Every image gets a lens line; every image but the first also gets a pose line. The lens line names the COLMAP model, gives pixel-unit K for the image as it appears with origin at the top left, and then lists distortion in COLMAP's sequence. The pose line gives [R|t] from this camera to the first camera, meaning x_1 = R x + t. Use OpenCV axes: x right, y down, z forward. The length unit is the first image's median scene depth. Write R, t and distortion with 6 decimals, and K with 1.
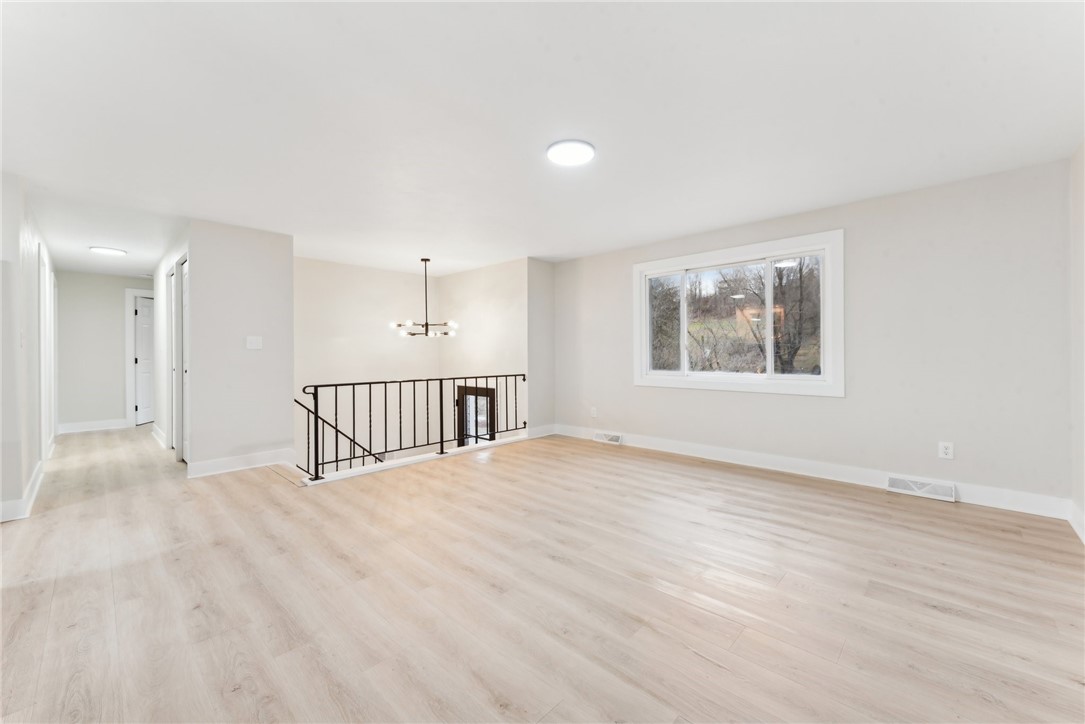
lens RADIAL K [[413.7, 0, 549.9], [0, 413.7, 355.2], [0, 0, 1]] dist [0.017258, -0.008143]
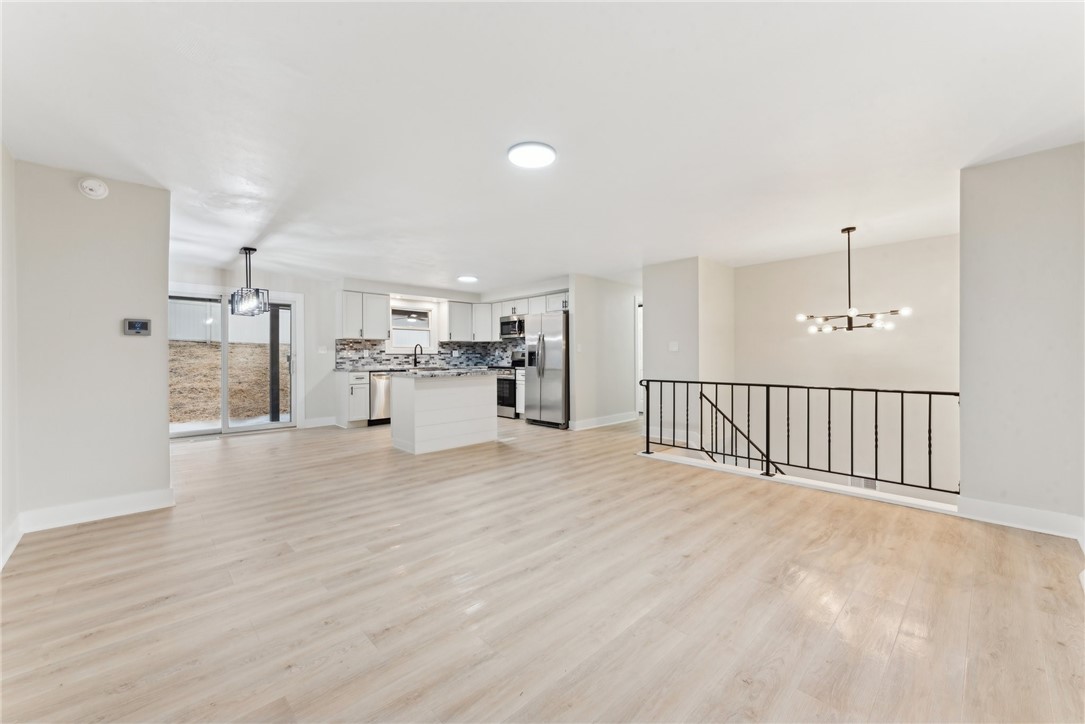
lens RADIAL K [[413.7, 0, 549.9], [0, 413.7, 355.2], [0, 0, 1]] dist [0.017258, -0.008143]
pose [[-0.014743, 0.002393, -0.999888, 0.571188], [0.002344, 0.999994, 0.002359, -0.004980], [0.999889, -0.002309, -0.014749, 0.574734]]
